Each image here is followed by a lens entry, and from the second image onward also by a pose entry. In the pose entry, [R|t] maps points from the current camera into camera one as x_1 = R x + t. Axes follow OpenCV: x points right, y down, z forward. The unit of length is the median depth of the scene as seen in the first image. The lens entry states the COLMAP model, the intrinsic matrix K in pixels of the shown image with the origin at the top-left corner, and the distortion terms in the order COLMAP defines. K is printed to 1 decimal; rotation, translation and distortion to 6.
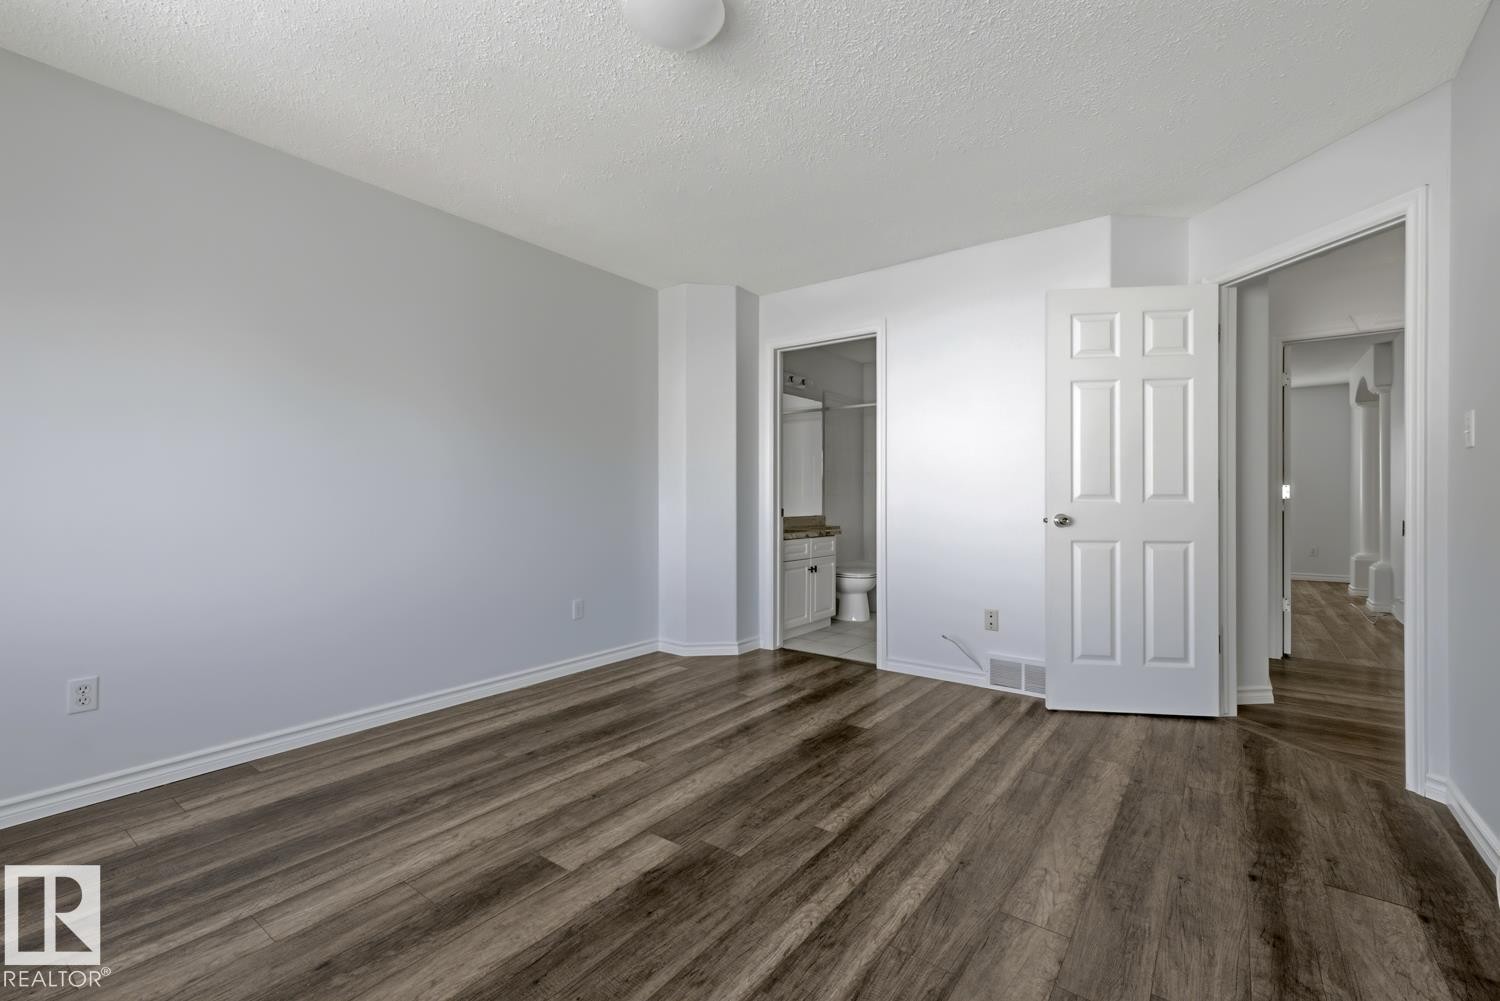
lens RADIAL K [[644.0, 0, 753.2], [0, 644.0, 490.3], [0, 0, 1]] dist [0.016905, -0.000274]
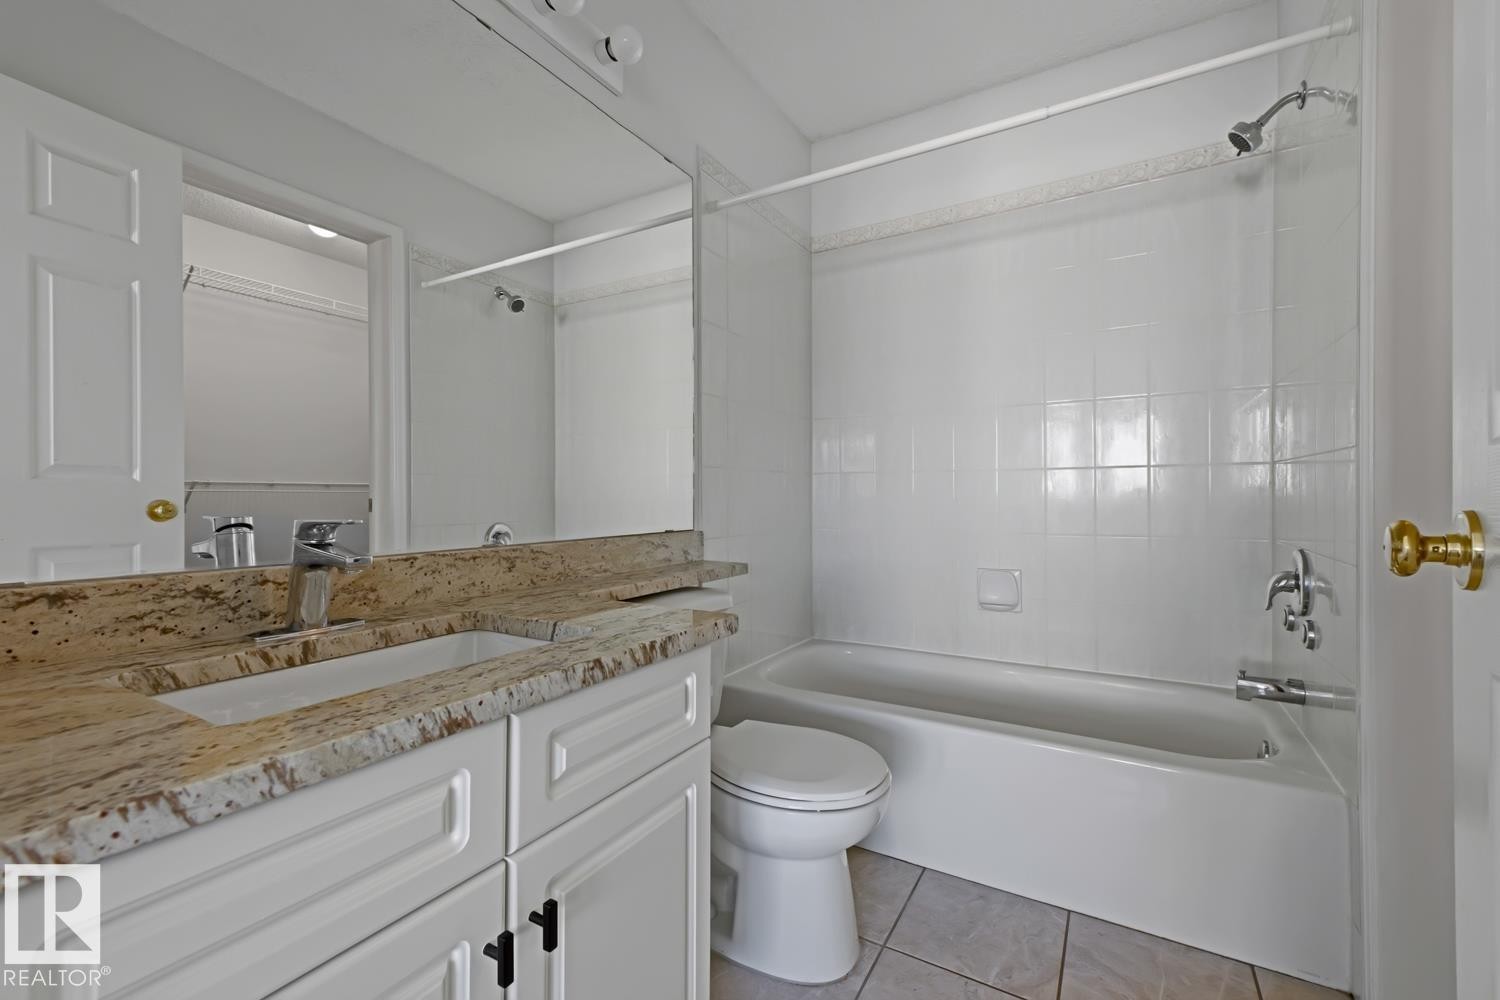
lens RADIAL K [[644.0, 0, 753.2], [0, 644.0, 489.8], [0, 0, 1]] dist [0.016905, -0.000274]
pose [[0.994487, -0.007829, 0.104567, 0.103566], [0.007197, 0.999953, 0.006428, 0.017427], [-0.104613, -0.005640, 0.994497, 0.677426]]
